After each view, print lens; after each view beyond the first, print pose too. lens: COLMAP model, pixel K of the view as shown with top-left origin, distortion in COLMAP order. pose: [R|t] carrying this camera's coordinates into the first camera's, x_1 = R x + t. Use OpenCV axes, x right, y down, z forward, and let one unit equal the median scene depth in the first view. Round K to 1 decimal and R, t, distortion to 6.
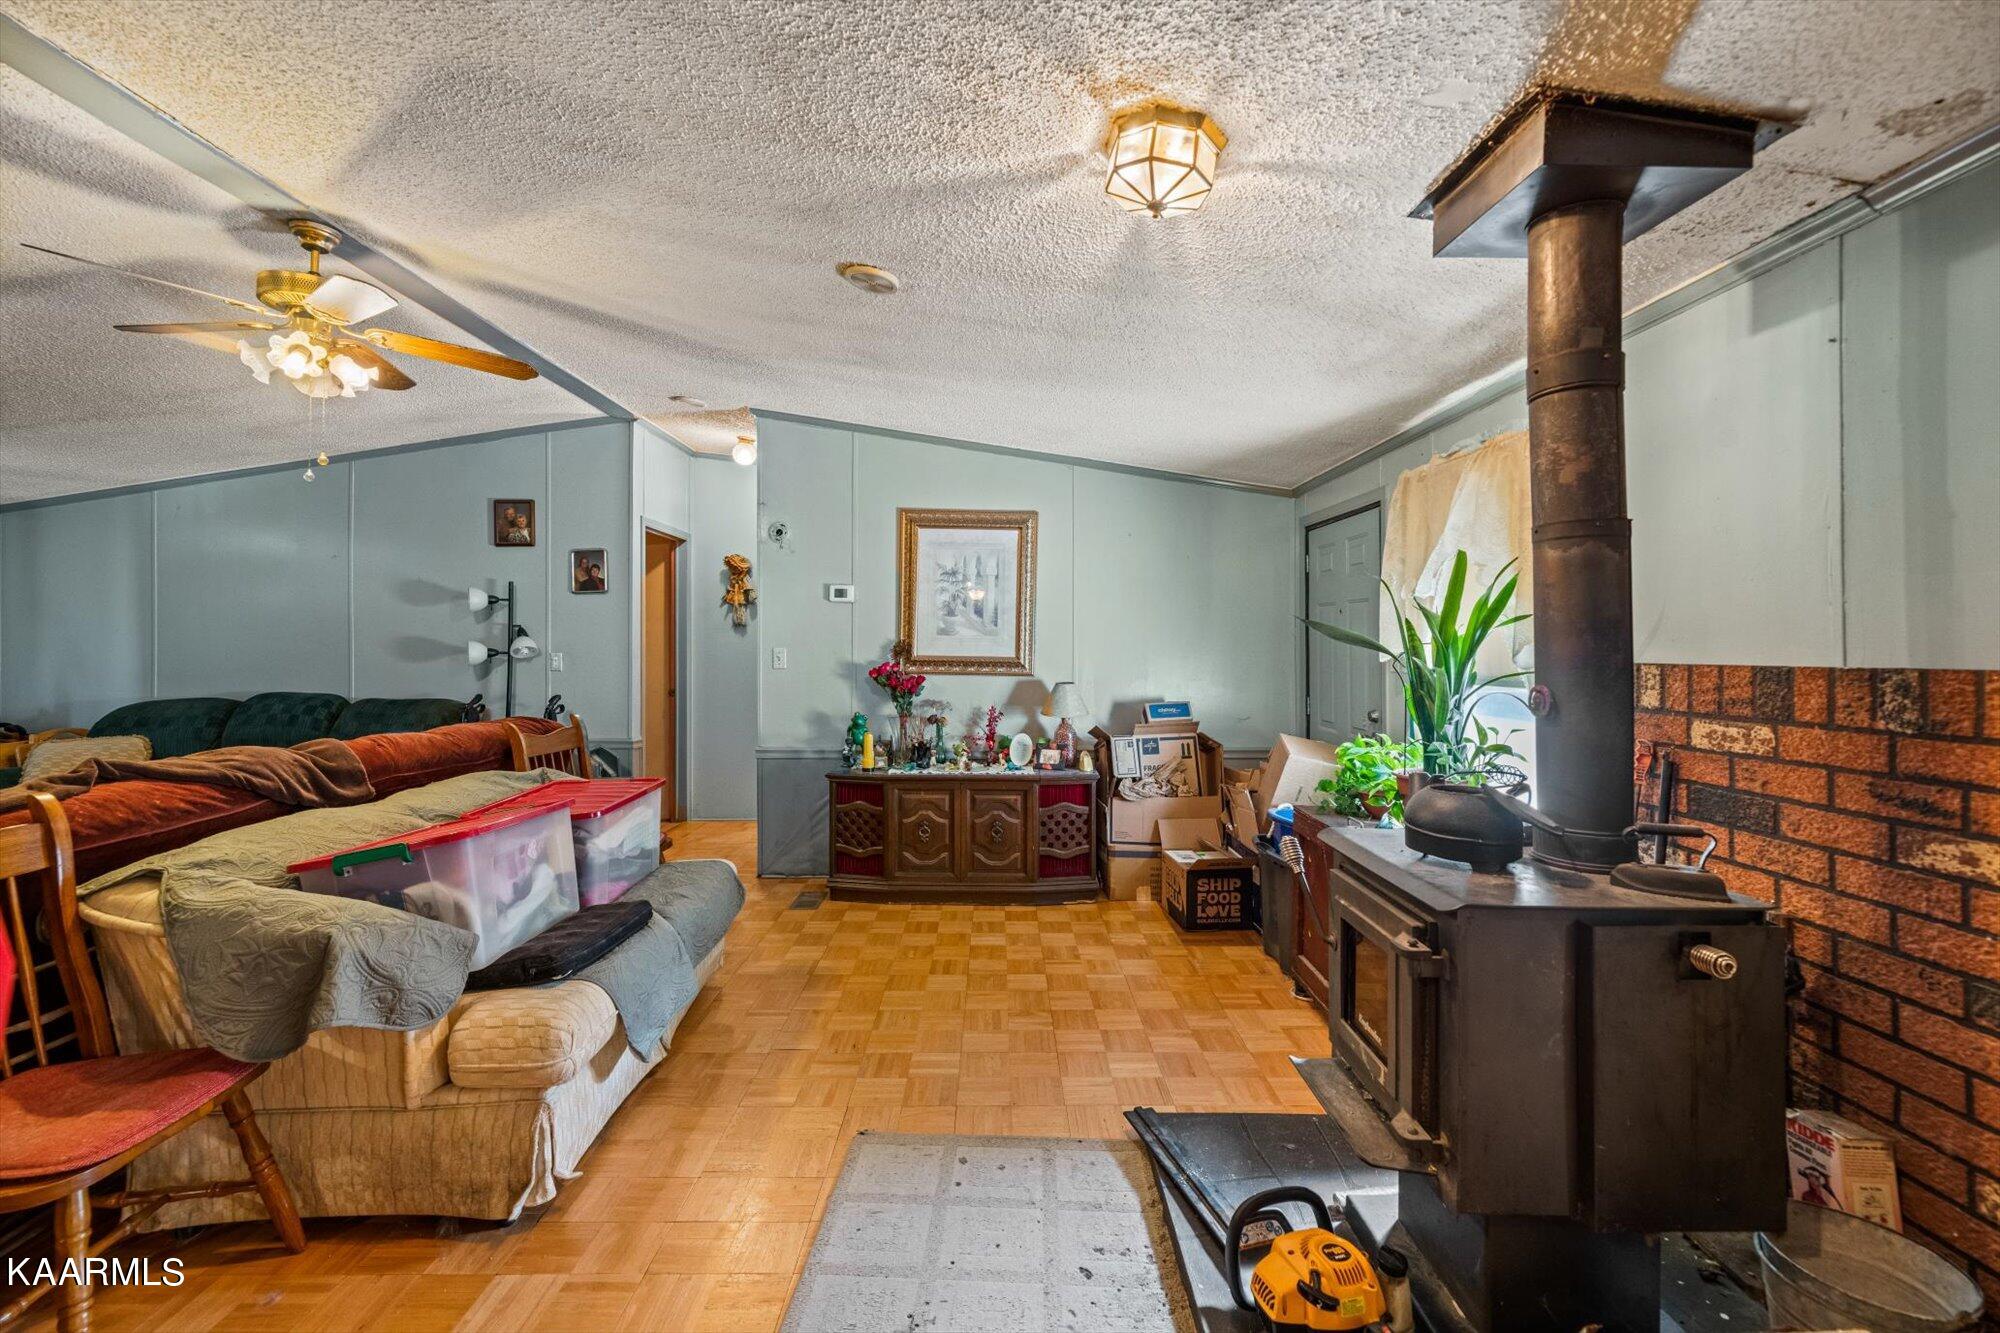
lens RADIAL K [[809.3, 0, 998.1], [0, 809.3, 662.0], [0, 0, 1]] dist [-0.002794, 0.000095]
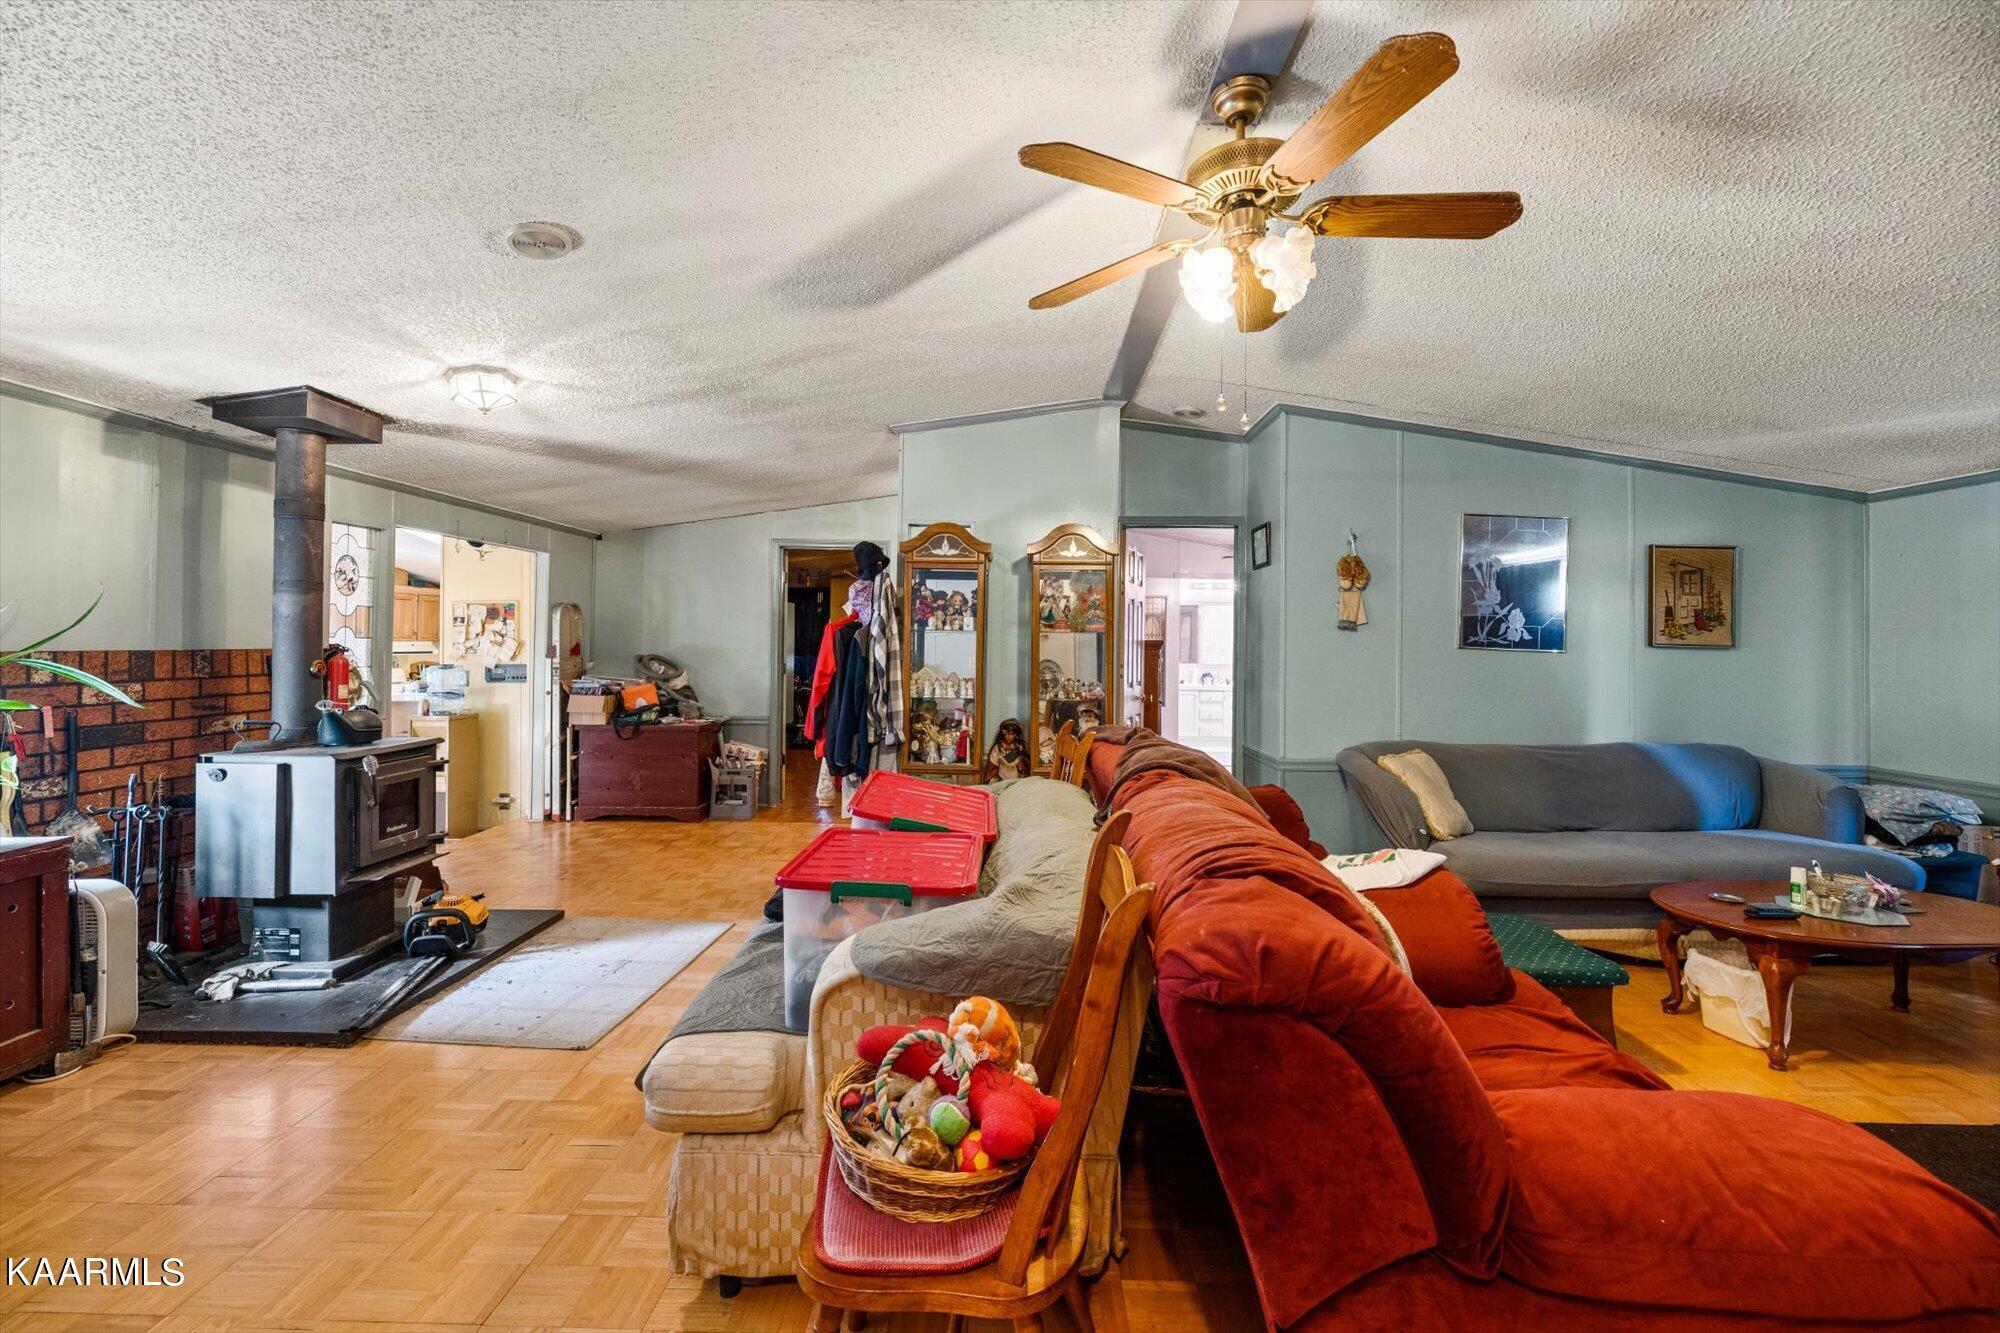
lens RADIAL K [[809.3, 0, 998.1], [0, 809.3, 662.0], [0, 0, 1]] dist [-0.002794, 0.000095]
pose [[-0.999306, -0.007323, 0.036509, -1.113151], [-0.005861, 0.999182, 0.040003, -0.056193], [-0.036773, 0.039762, -0.998532, 2.902324]]
